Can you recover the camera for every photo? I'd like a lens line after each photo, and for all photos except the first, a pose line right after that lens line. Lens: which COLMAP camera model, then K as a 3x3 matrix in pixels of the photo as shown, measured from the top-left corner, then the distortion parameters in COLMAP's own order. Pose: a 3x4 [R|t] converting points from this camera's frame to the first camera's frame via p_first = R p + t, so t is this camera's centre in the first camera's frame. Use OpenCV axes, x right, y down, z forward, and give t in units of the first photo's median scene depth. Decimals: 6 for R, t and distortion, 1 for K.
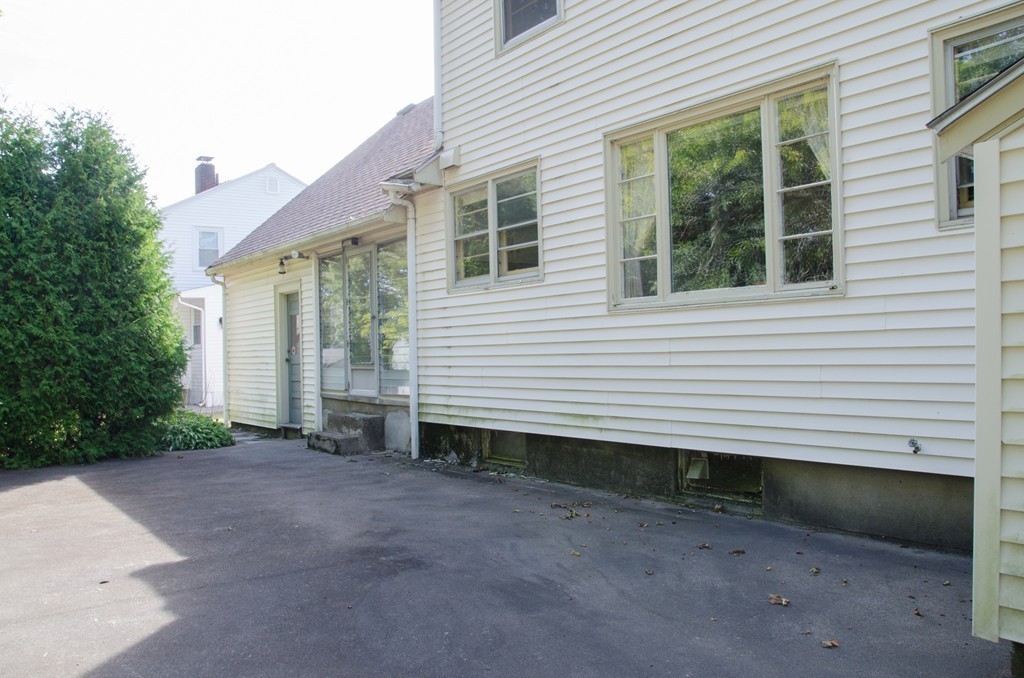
lens RADIAL K [[867.3, 0, 511.2], [0, 867.3, 341.7], [0, 0, 1]] dist [-0.083774, 0.038902]
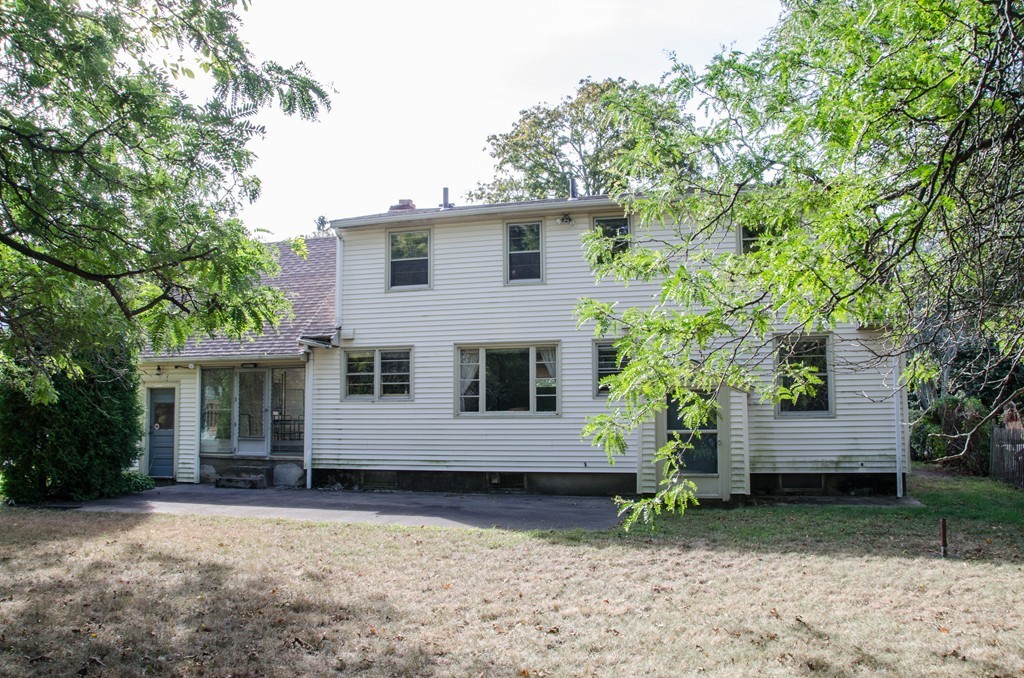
lens RADIAL K [[867.3, 0, 512.7], [0, 867.3, 329.3], [0, 0, 1]] dist [-0.083774, 0.038902]
pose [[0.786098, 0.081645, 0.612686, -1.052204], [-0.021080, 0.994202, -0.105438, -0.021819], [-0.617742, 0.069969, 0.783262, -0.847211]]
